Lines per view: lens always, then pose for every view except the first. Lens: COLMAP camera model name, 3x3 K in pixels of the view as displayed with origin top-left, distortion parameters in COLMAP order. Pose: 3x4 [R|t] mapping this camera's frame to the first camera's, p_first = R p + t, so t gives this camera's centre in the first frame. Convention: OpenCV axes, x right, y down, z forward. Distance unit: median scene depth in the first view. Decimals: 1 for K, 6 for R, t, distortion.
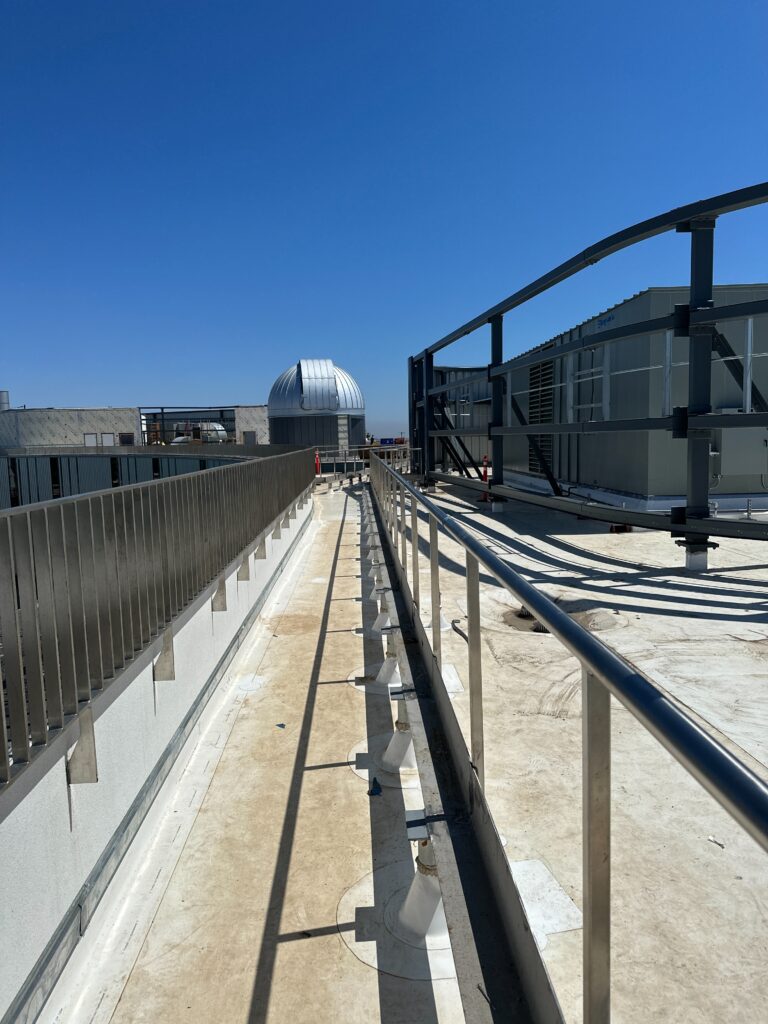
lens RADIAL K [[723.5, 0, 377.2], [0, 723.5, 516.3], [0, 0, 1]] dist [0.047229, -0.005555]
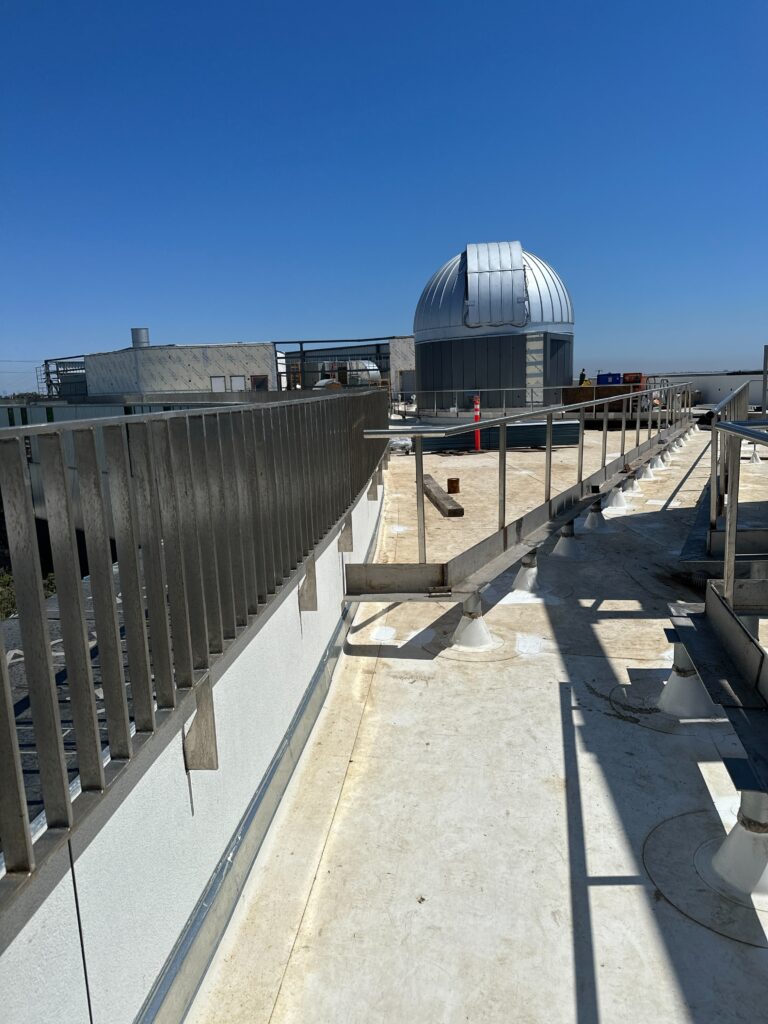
lens RADIAL K [[723.5, 0, 383.1], [0, 723.5, 515.3], [0, 0, 1]] dist [0.047229, -0.005555]
pose [[0.969490, 0.035138, -0.242600, -0.017896], [-0.017126, 0.996964, 0.075959, -0.034191], [0.244532, -0.069487, 0.967148, 0.365309]]
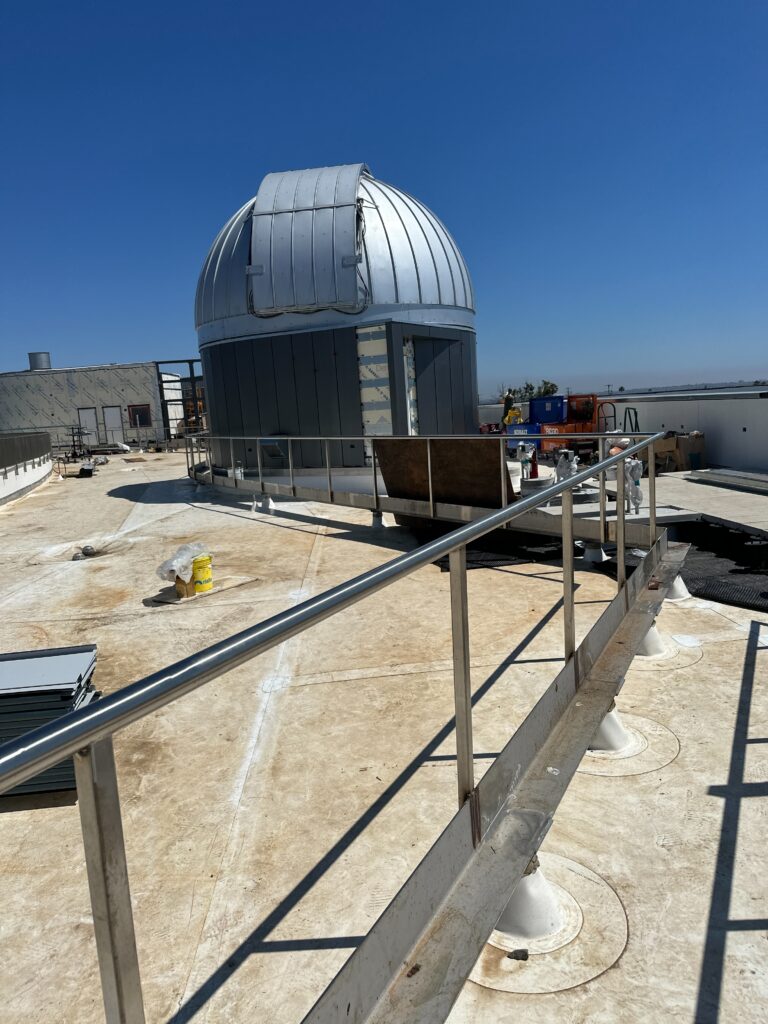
lens RADIAL K [[723.5, 0, 380.3], [0, 723.5, 508.1], [0, 0, 1]] dist [0.047229, -0.005555]
pose [[0.965016, -0.003652, -0.262167, 0.029543], [0.015367, 0.998972, 0.042650, -0.071739], [0.261742, -0.045187, 0.964079, 0.655157]]
